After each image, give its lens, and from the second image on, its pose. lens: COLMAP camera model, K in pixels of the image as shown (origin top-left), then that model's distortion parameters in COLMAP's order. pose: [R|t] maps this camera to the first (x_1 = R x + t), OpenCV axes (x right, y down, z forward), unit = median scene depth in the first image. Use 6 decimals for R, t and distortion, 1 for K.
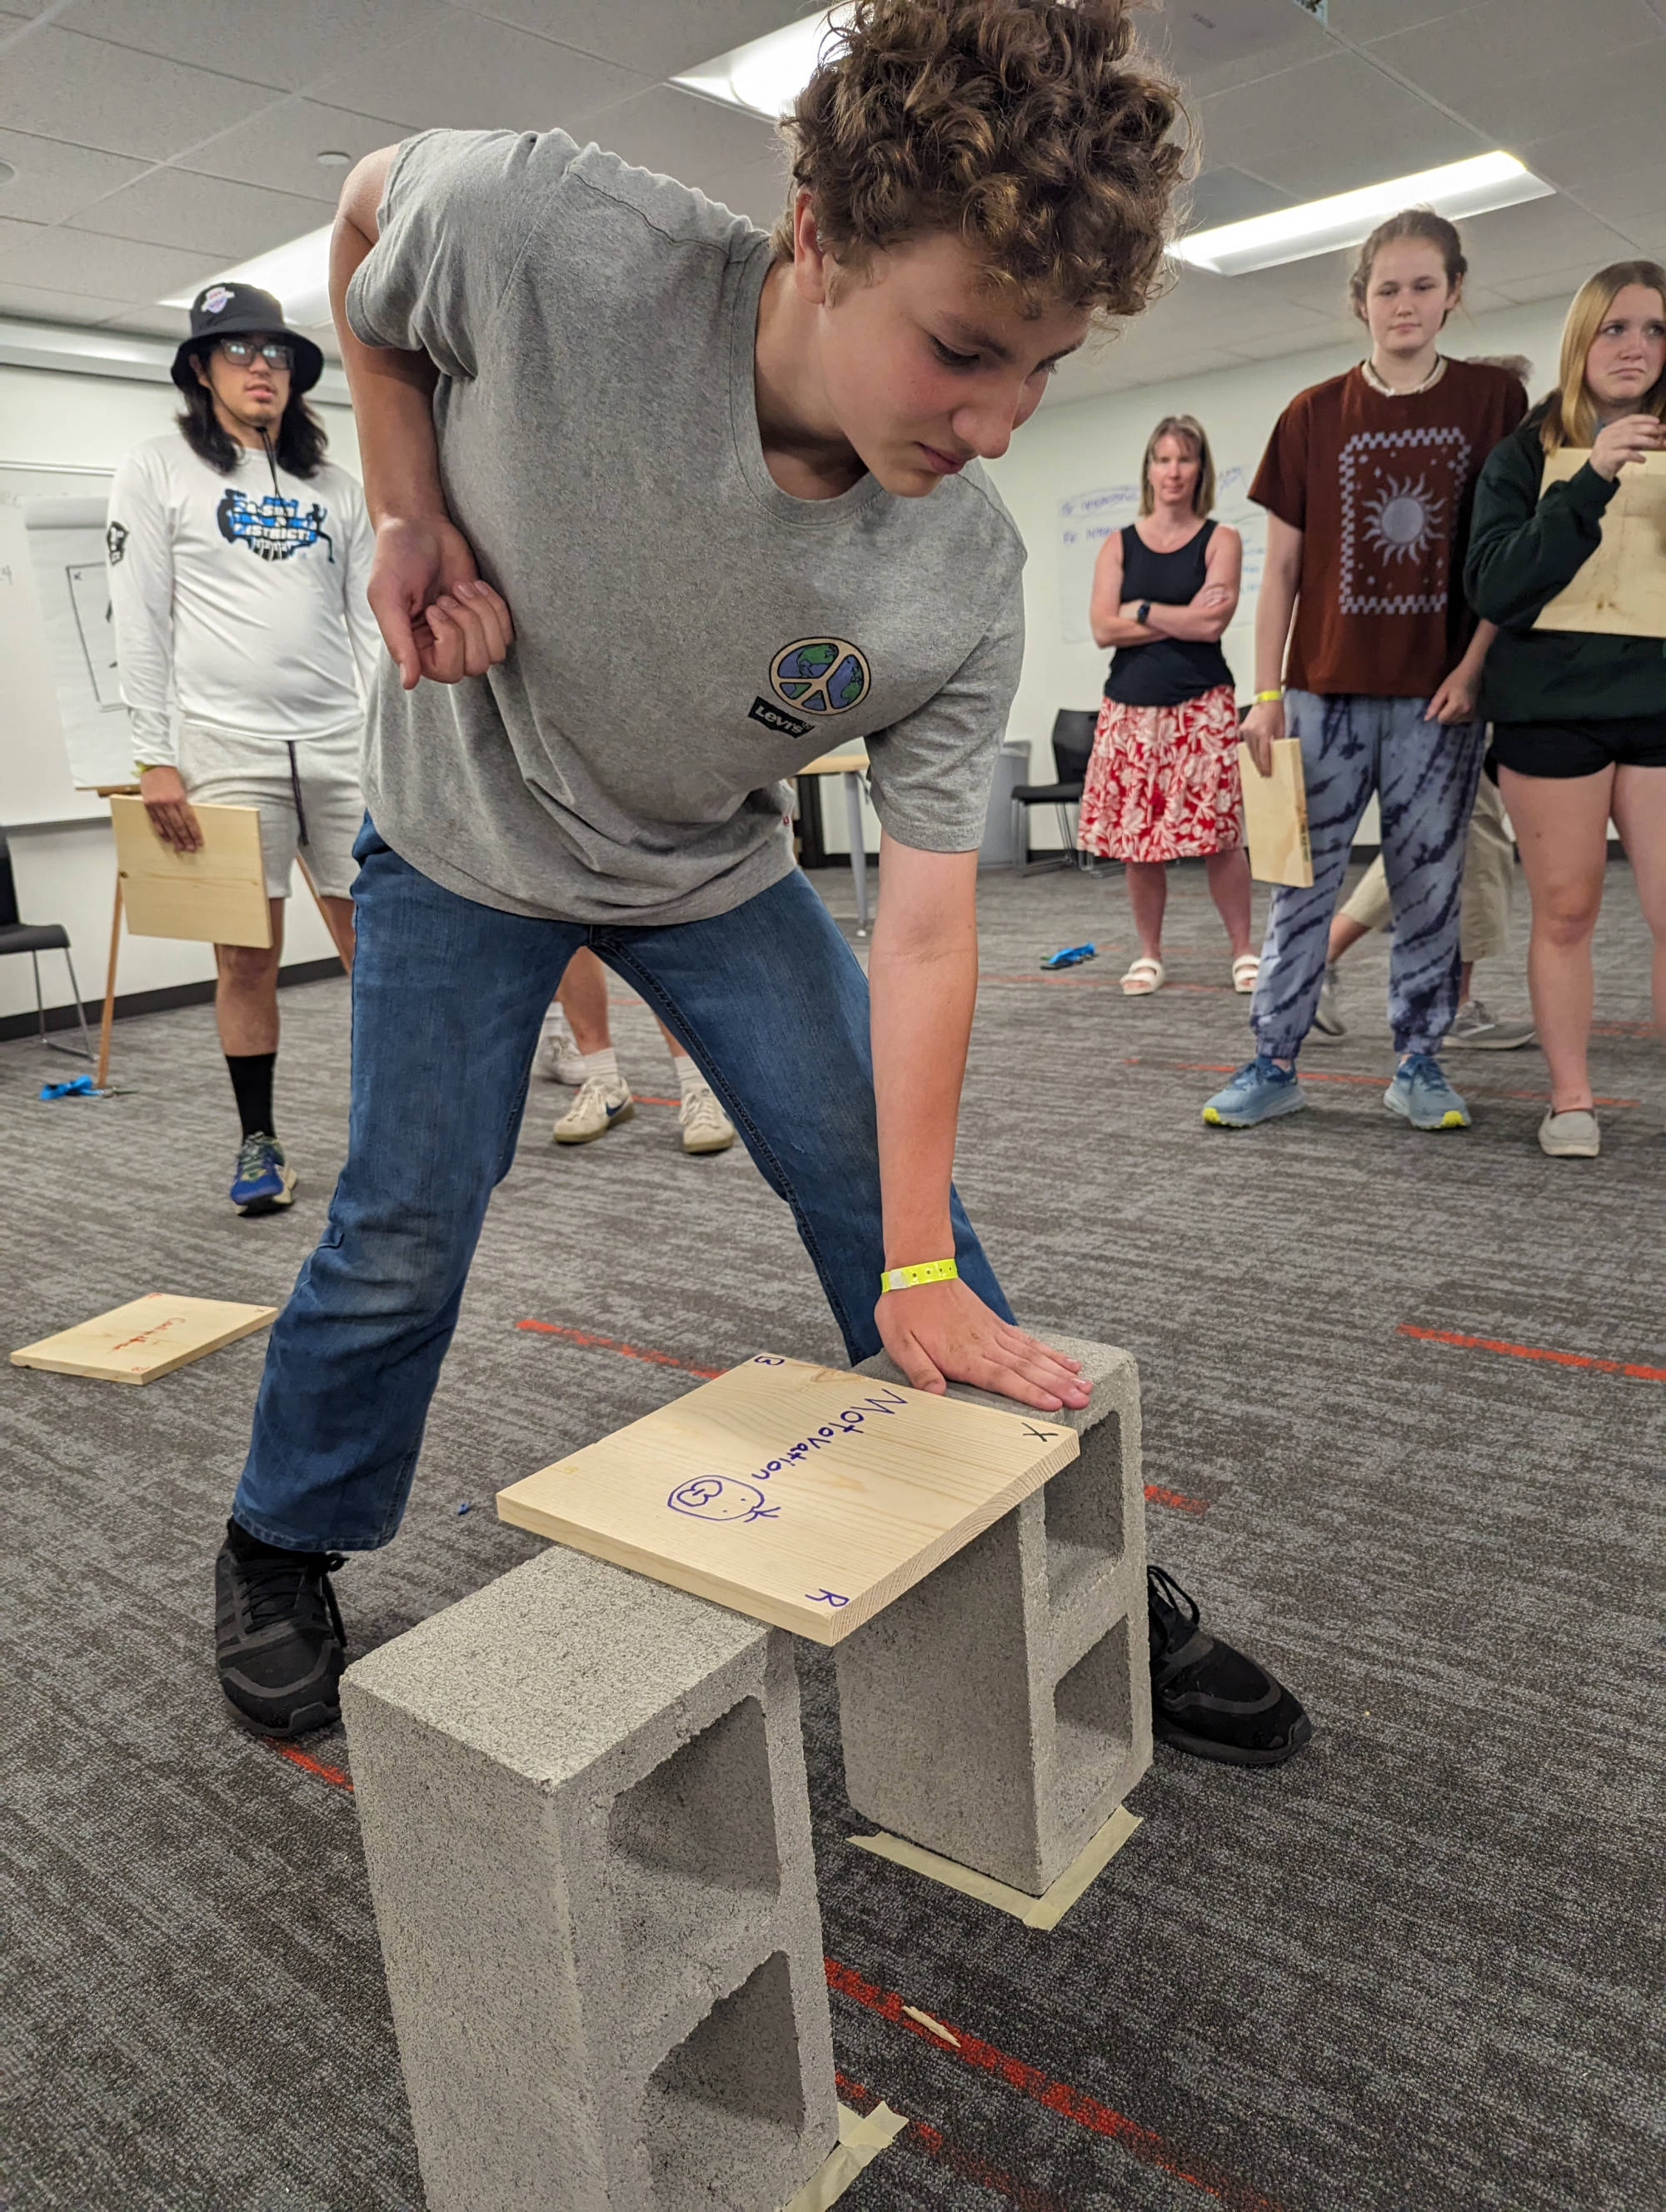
lens RADIAL K [[1556.5, 0, 835.8], [0, 1556.5, 1108.9], [0, 0, 1]] dist [0.046600, -0.048003]
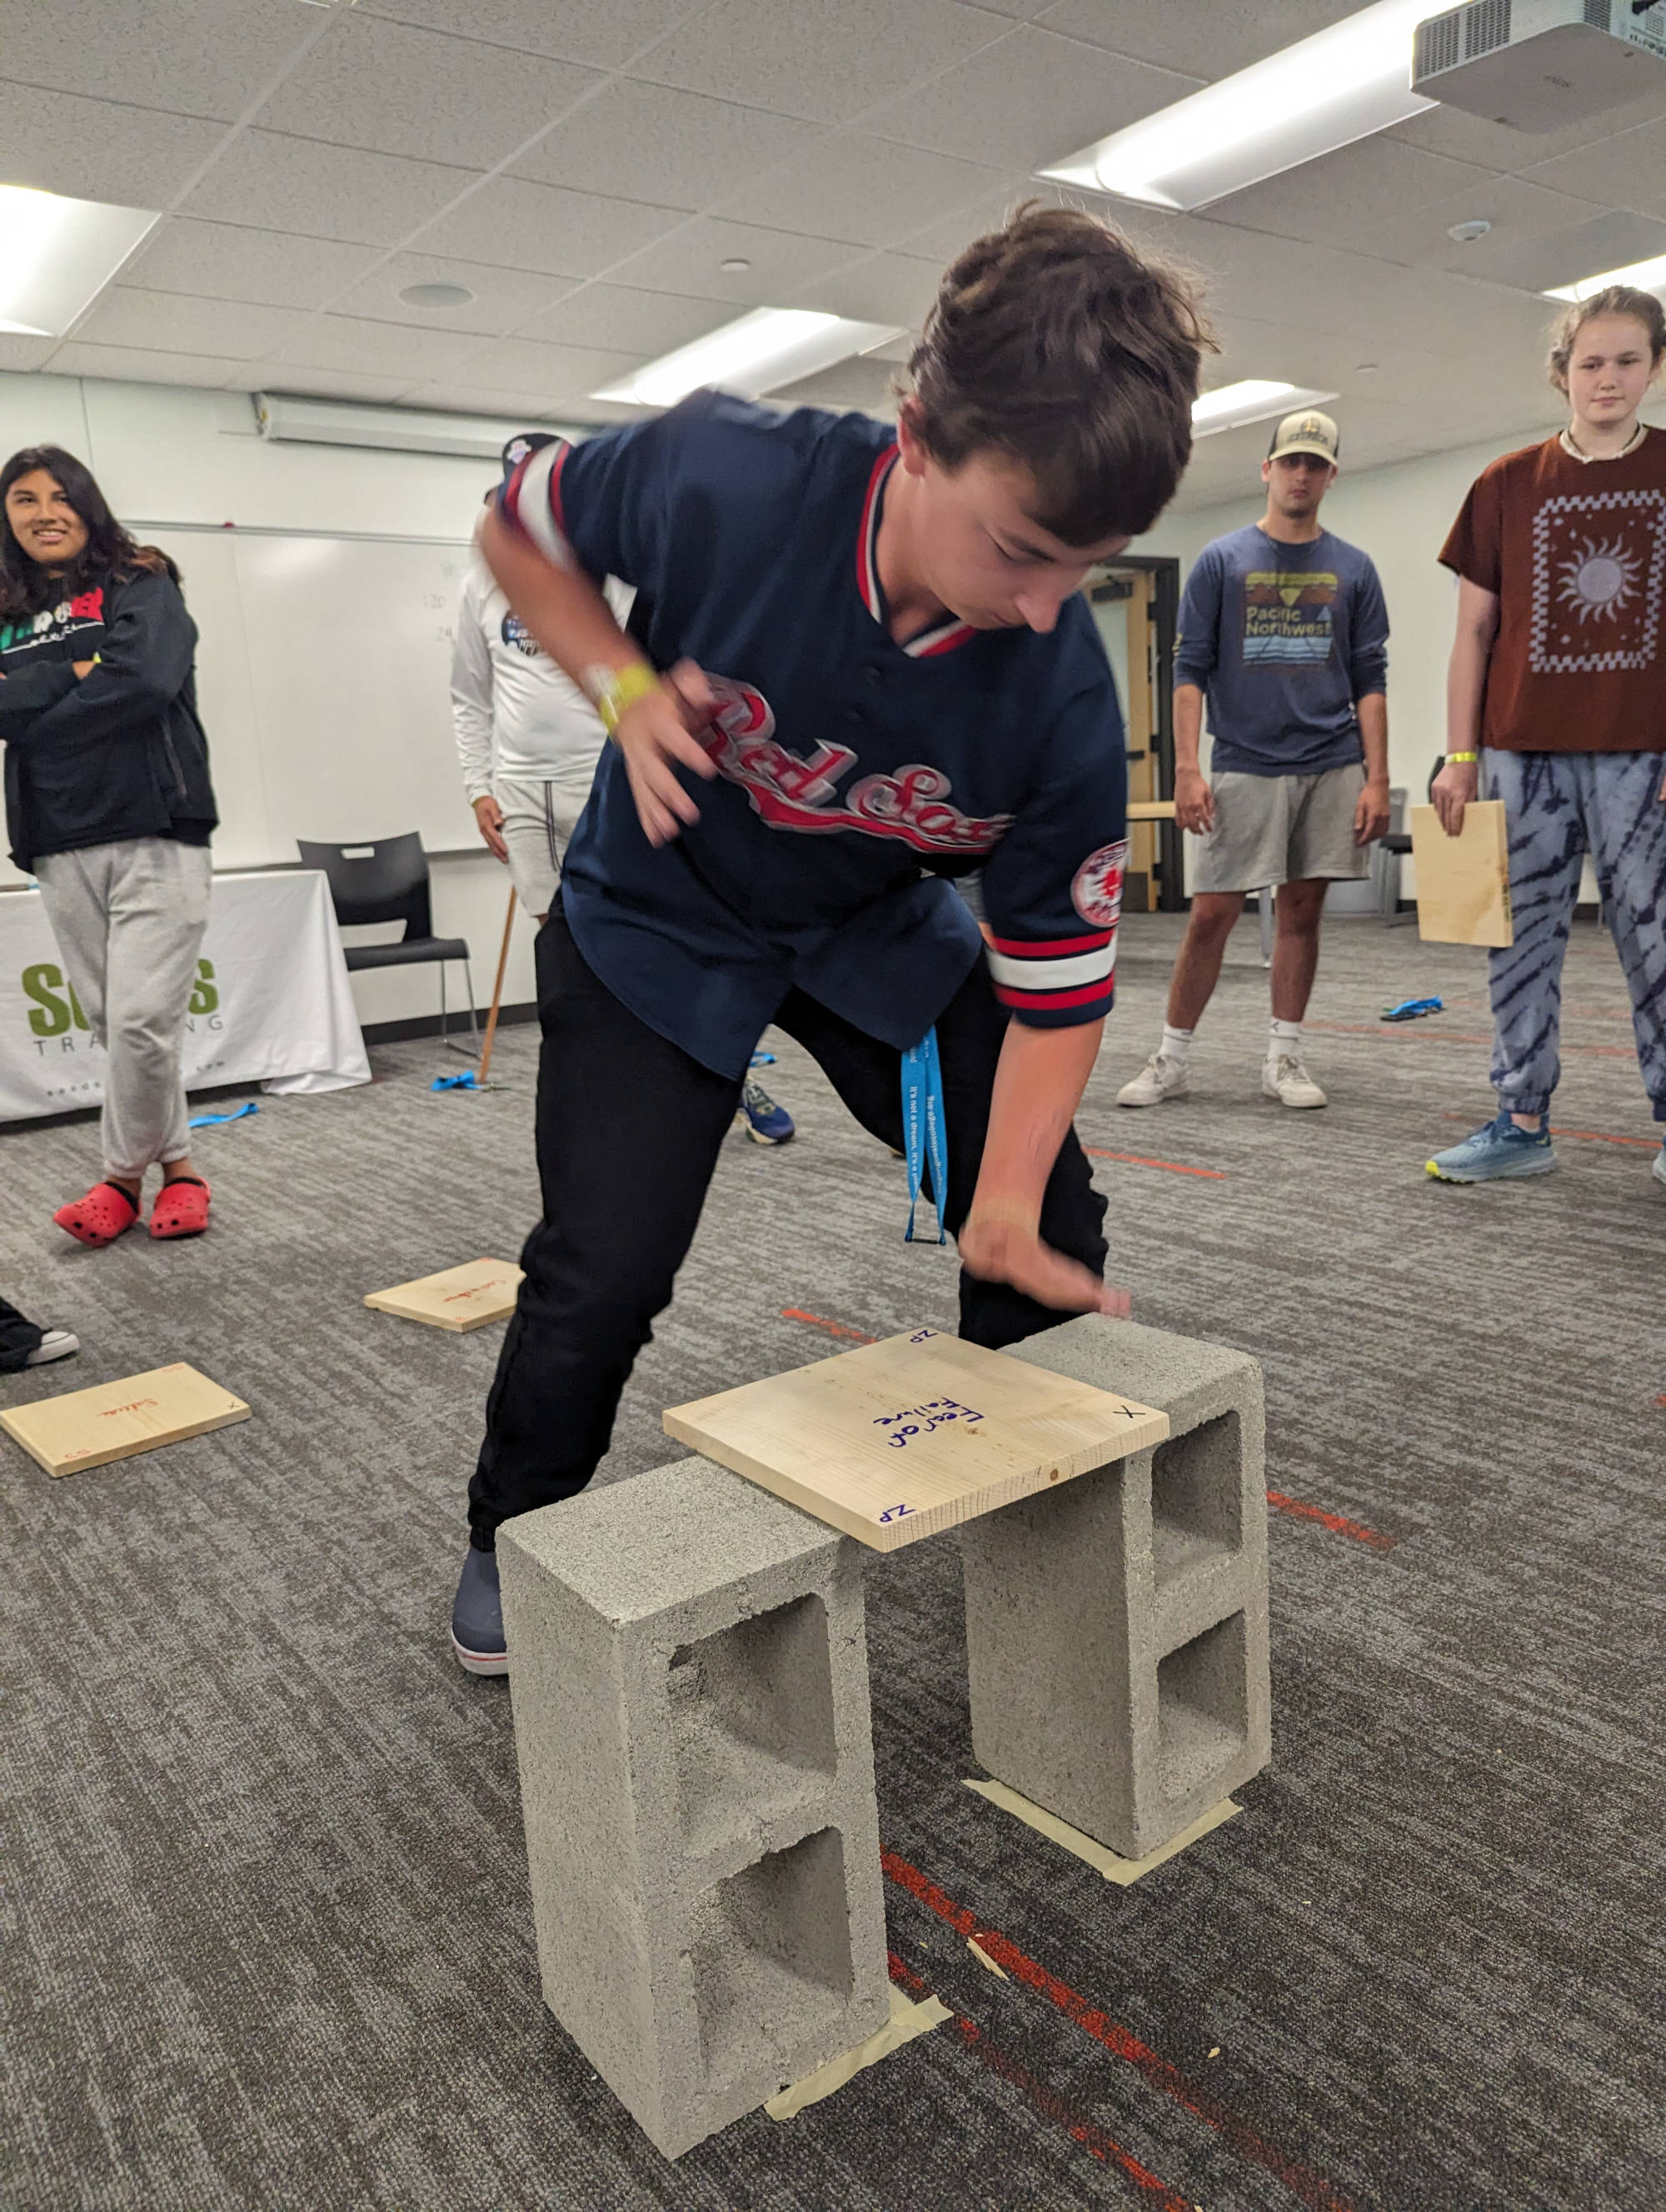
lens RADIAL K [[1554.0, 0, 829.0], [0, 1554.0, 1081.6], [0, 0, 1]] dist [0.047232, -0.052762]
pose [[0.969402, 0.059190, -0.238237, 0.096748], [-0.069338, 0.996999, -0.034438, 0.016154], [0.235483, 0.049903, 0.970596, -0.067120]]
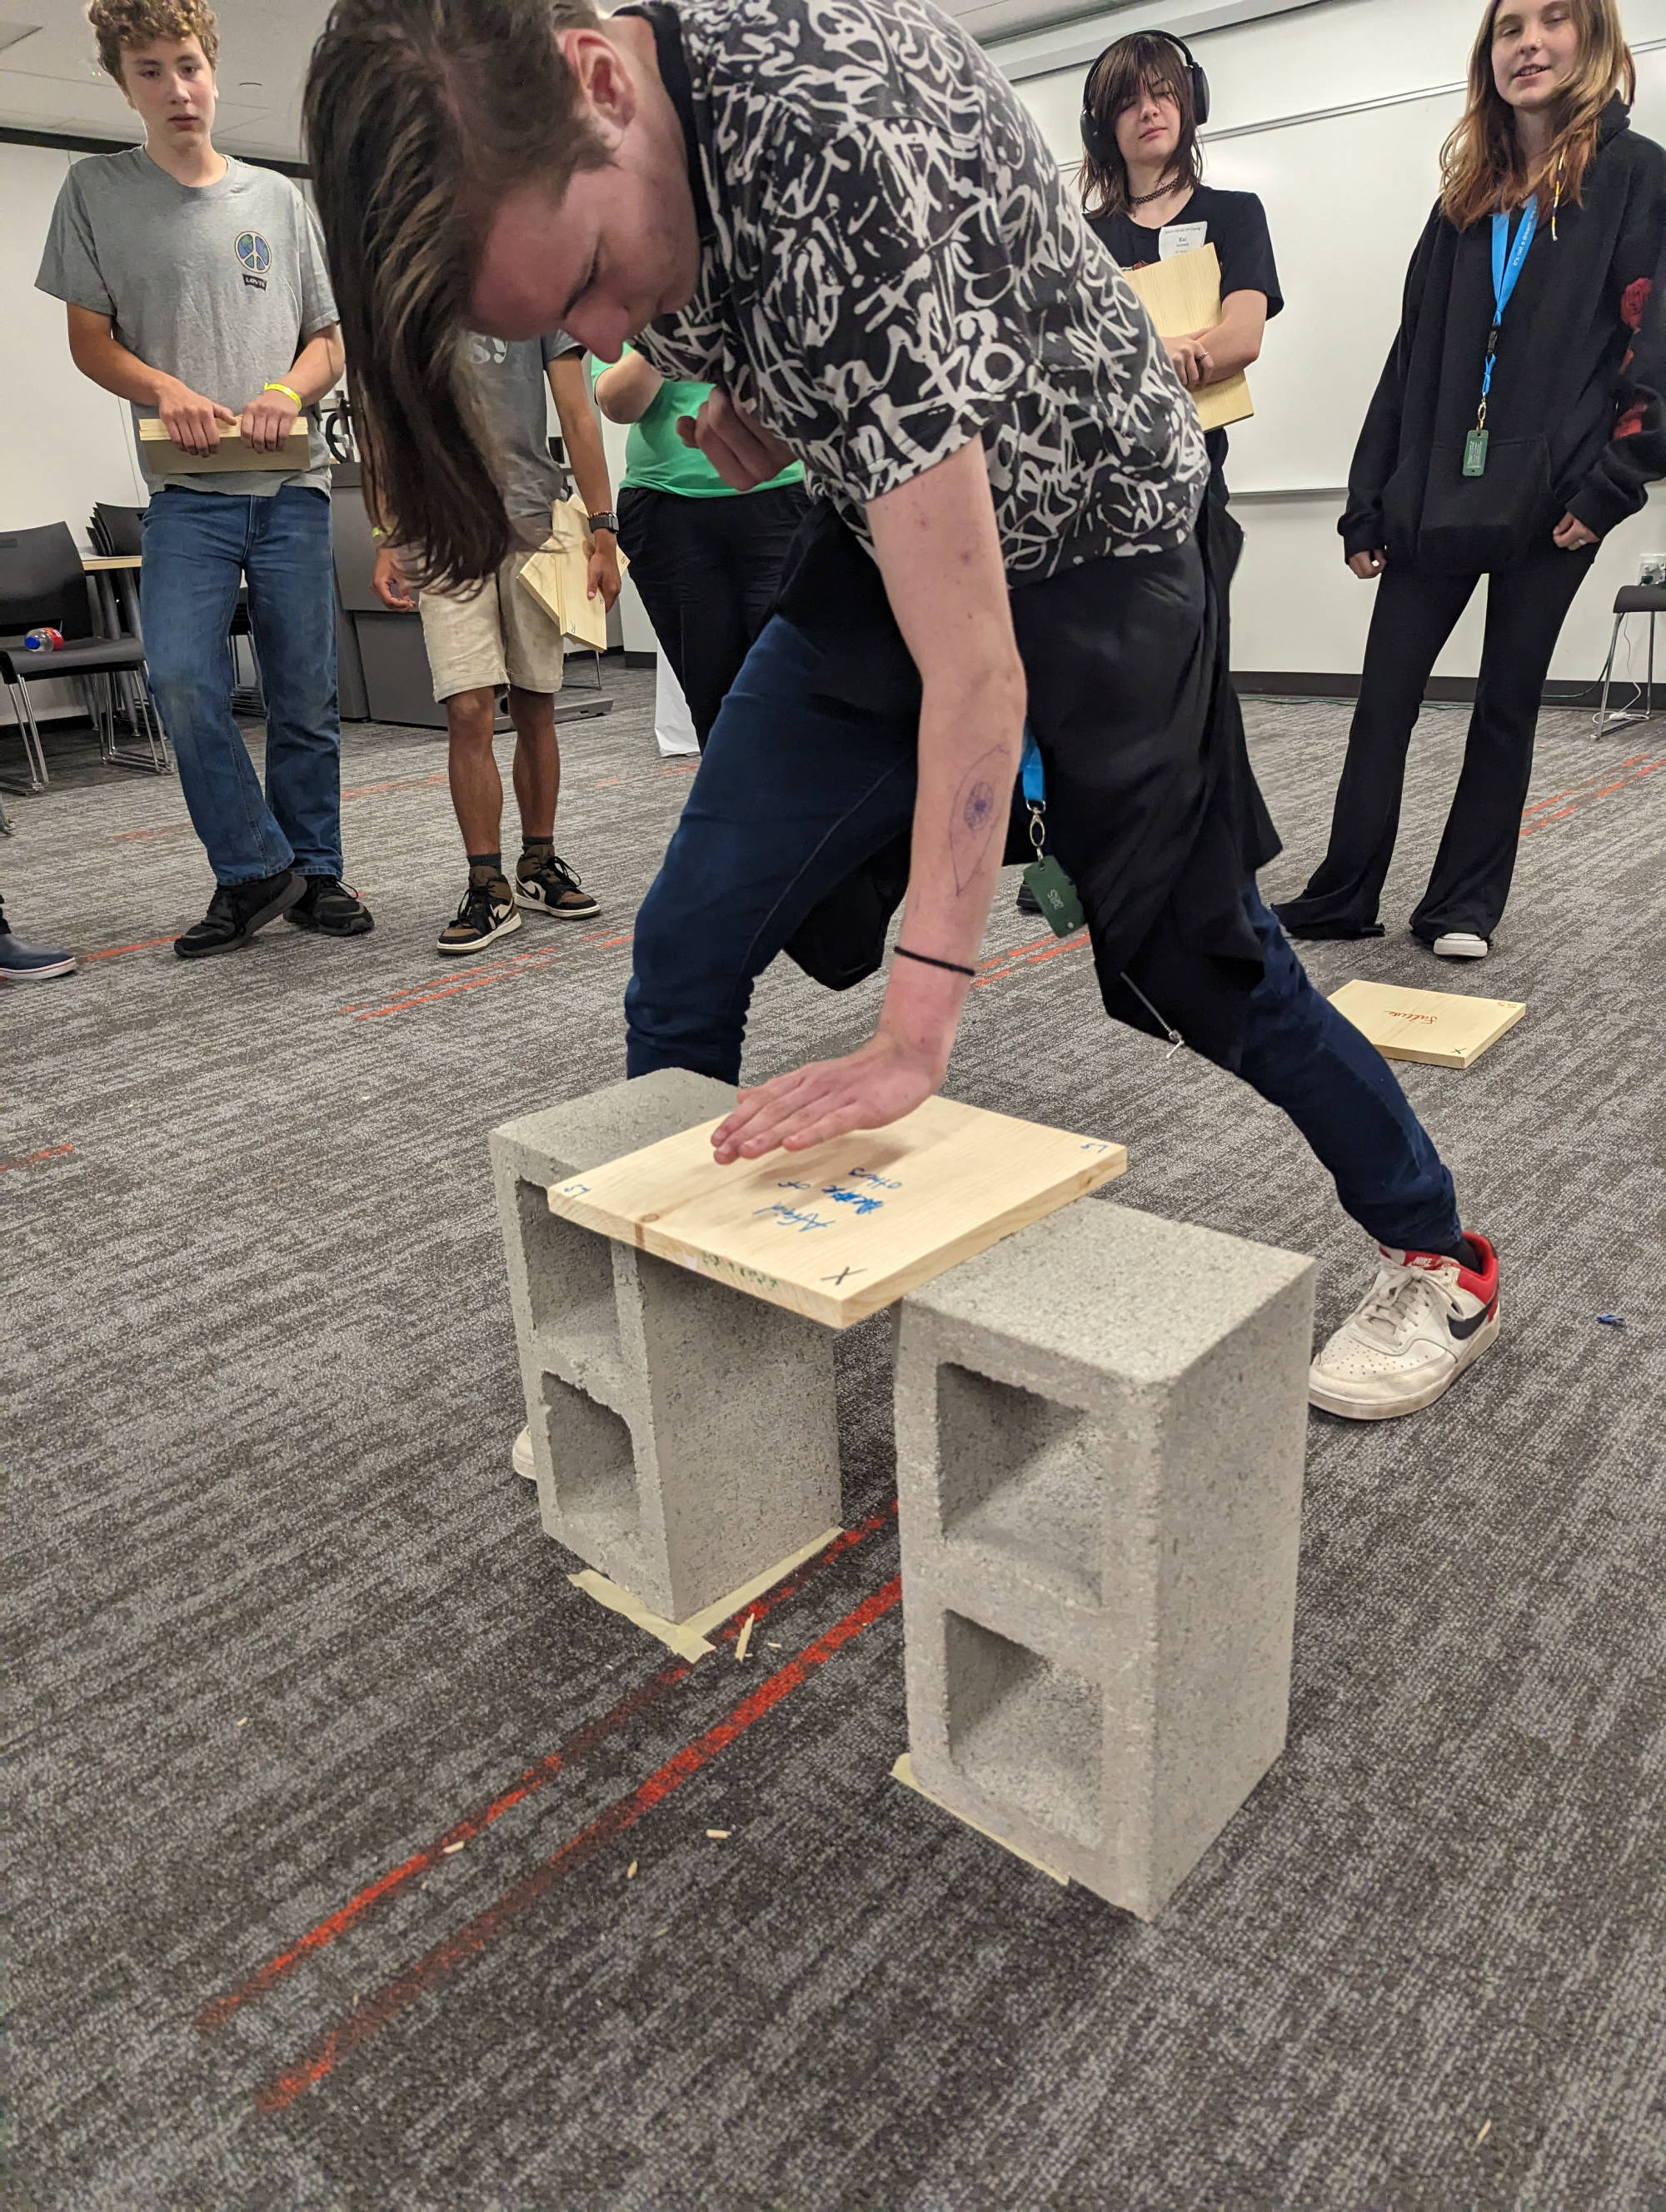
lens RADIAL K [[1567.8, 0, 845.8], [0, 1567.8, 1084.9], [0, 0, 1]] dist [0.068463, -0.038181]
pose [[-0.040670, 0.424808, -0.904370, 0.488670], [-0.185565, 0.886161, 0.424600, -0.143057], [0.981790, 0.185088, 0.042790, 0.511221]]
